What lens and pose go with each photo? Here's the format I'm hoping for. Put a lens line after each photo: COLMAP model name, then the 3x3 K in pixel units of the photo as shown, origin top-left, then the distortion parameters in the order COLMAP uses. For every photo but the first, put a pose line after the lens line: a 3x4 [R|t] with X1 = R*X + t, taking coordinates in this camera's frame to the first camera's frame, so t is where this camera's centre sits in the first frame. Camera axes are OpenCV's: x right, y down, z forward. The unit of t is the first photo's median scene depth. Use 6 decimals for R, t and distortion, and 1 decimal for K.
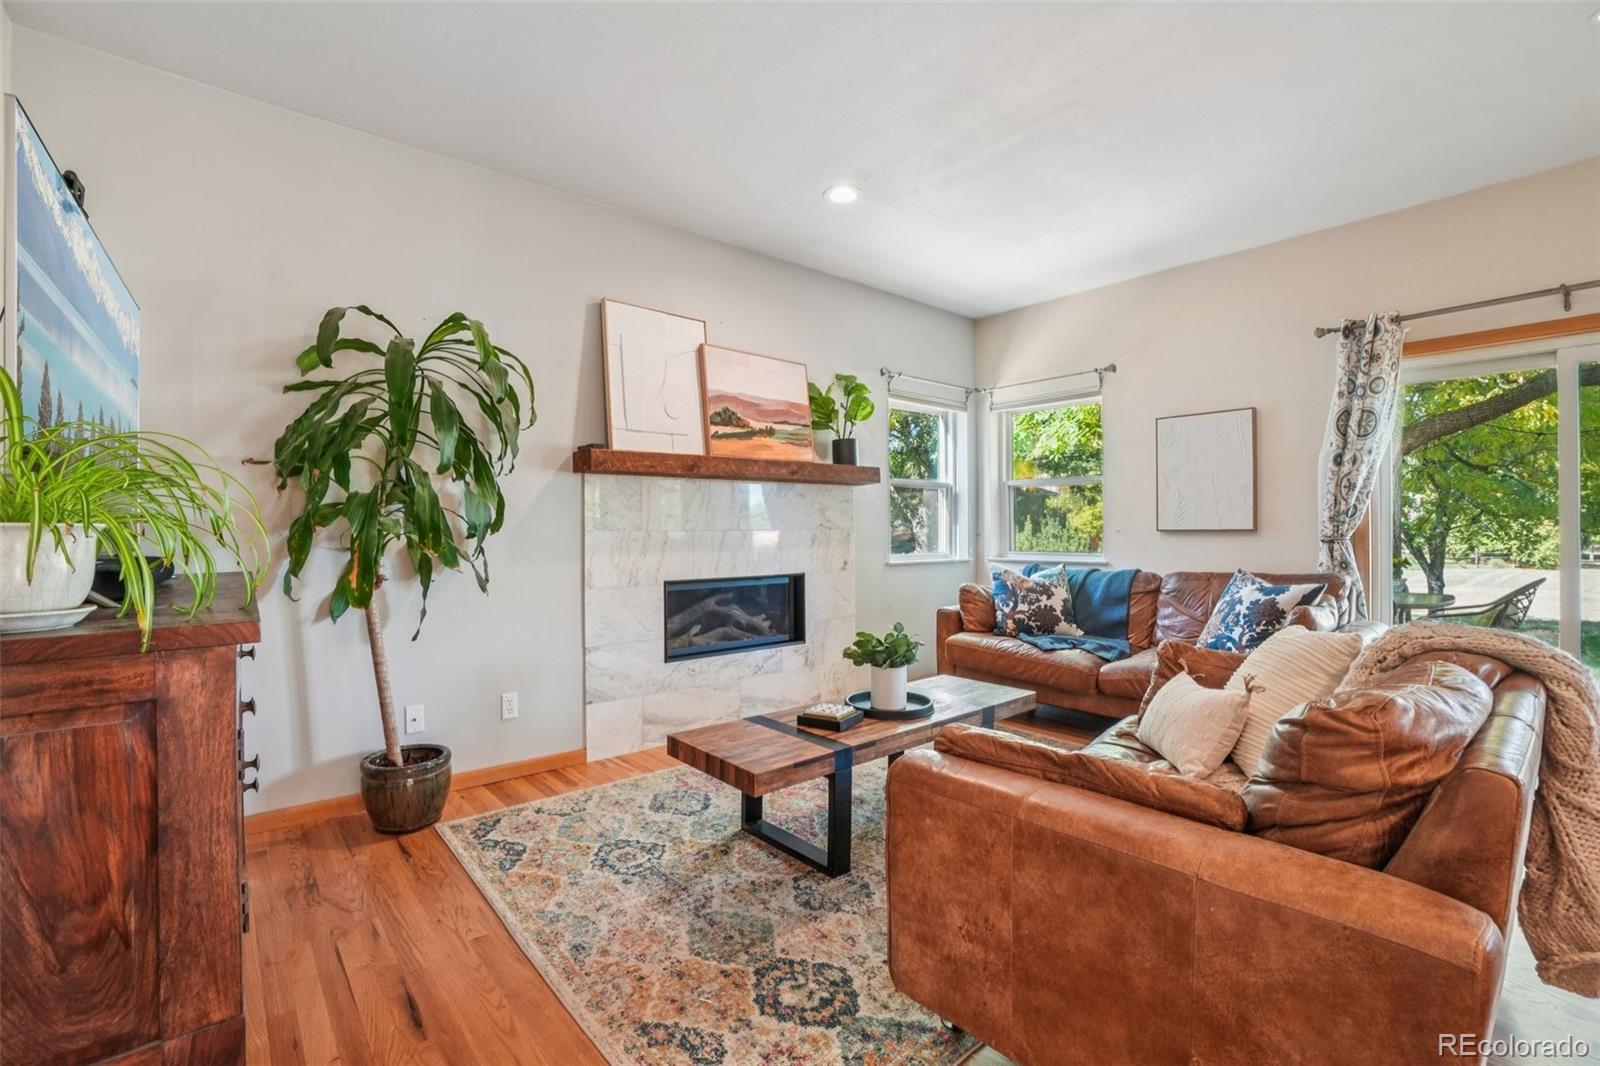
lens RADIAL K [[714.7, 0, 794.4], [0, 714.7, 527.7], [0, 0, 1]] dist [-0.057670, 0.018671]
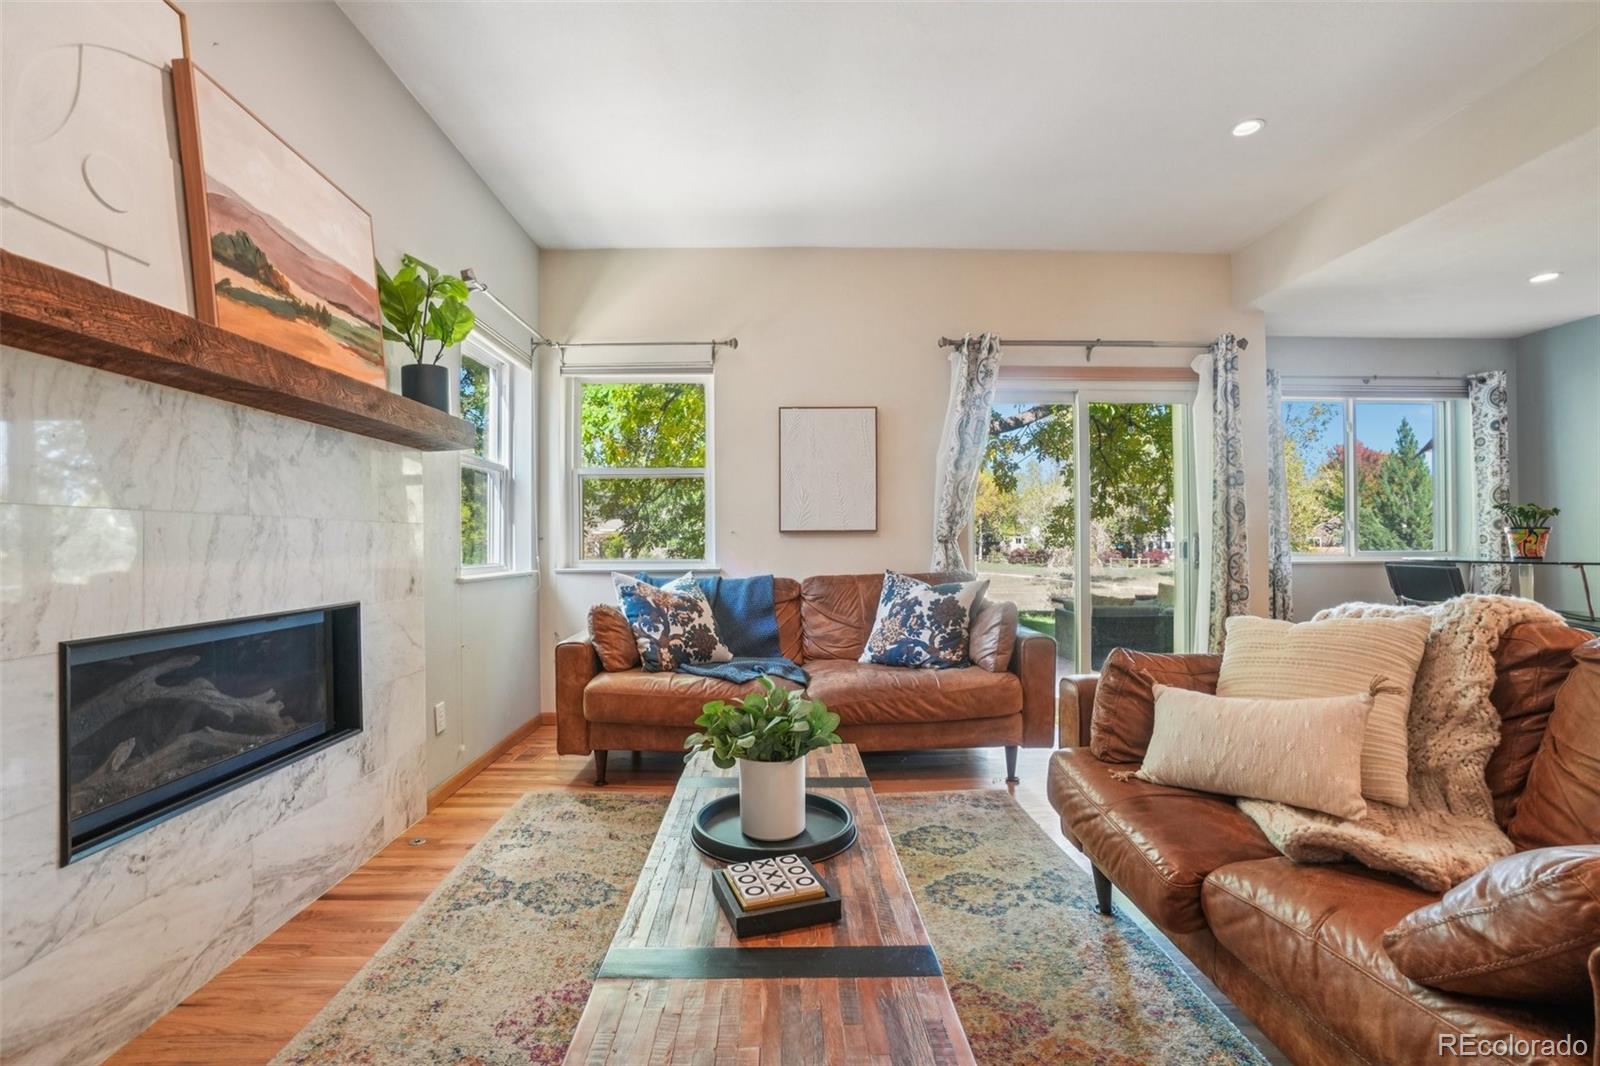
lens RADIAL K [[714.7, 0, 790.5], [0, 714.7, 538.6], [0, 0, 1]] dist [-0.057670, 0.018671]
pose [[0.641461, 0.006013, 0.767132, -0.195074], [0.001058, 0.999961, -0.008723, 0.022910], [-0.767155, 0.006407, 0.641430, 0.445479]]
